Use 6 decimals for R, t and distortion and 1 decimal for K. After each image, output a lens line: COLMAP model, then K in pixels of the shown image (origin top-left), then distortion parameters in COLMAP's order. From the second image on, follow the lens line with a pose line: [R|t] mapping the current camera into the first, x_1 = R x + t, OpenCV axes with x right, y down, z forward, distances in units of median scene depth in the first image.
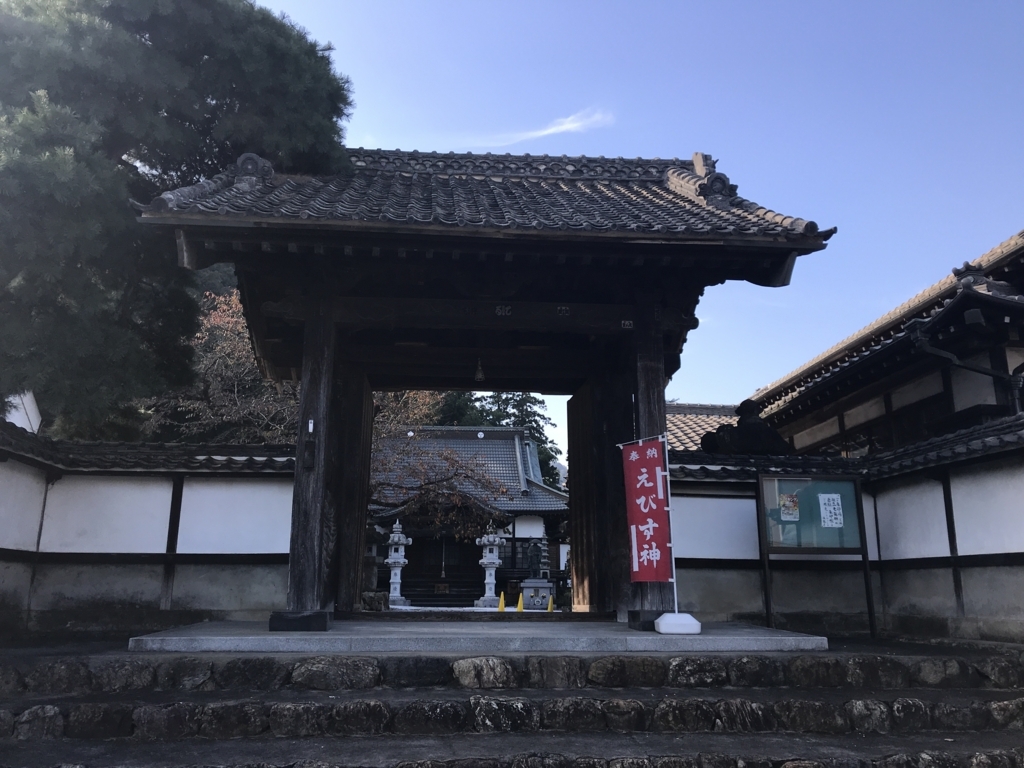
lens RADIAL K [[839.8, 0, 512.0], [0, 839.8, 383.8], [0, 0, 1]] dist [0.011670, -0.011138]
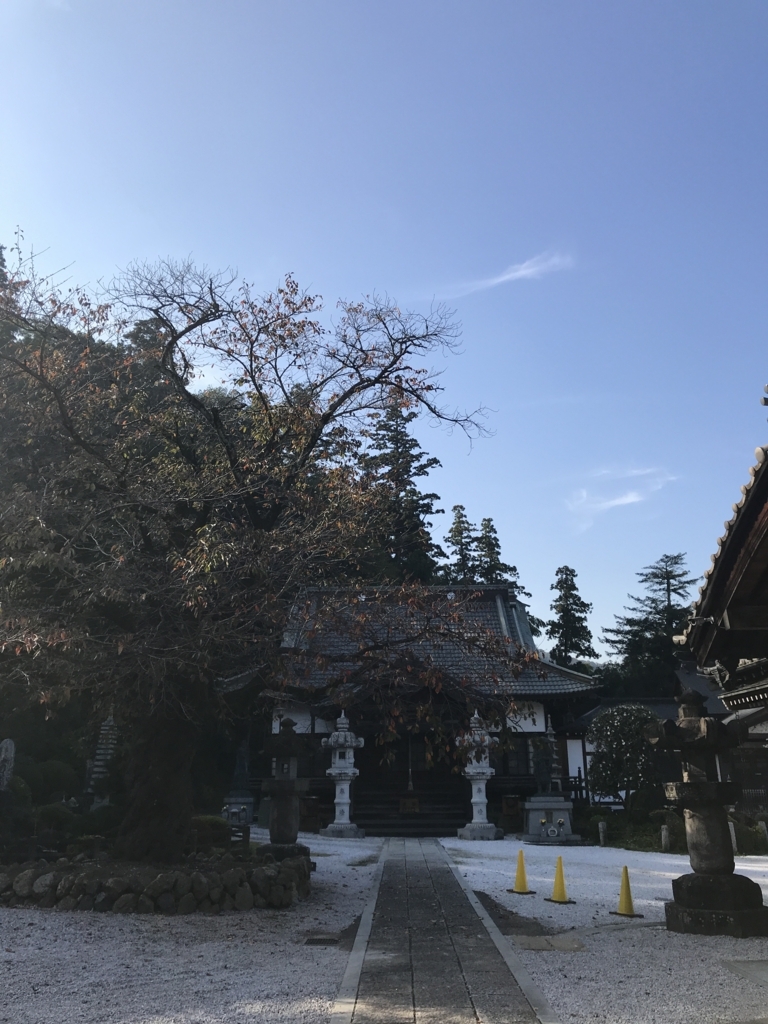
lens RADIAL K [[839.8, 0, 353.1], [0, 839.8, 509.5], [0, 0, 1]] dist [0.011670, -0.011138]
pose [[0.989565, -0.047943, -0.135879, -0.023018], [0.038802, 0.996852, -0.069146, 0.041283], [0.138767, 0.063152, 0.988309, 0.289112]]
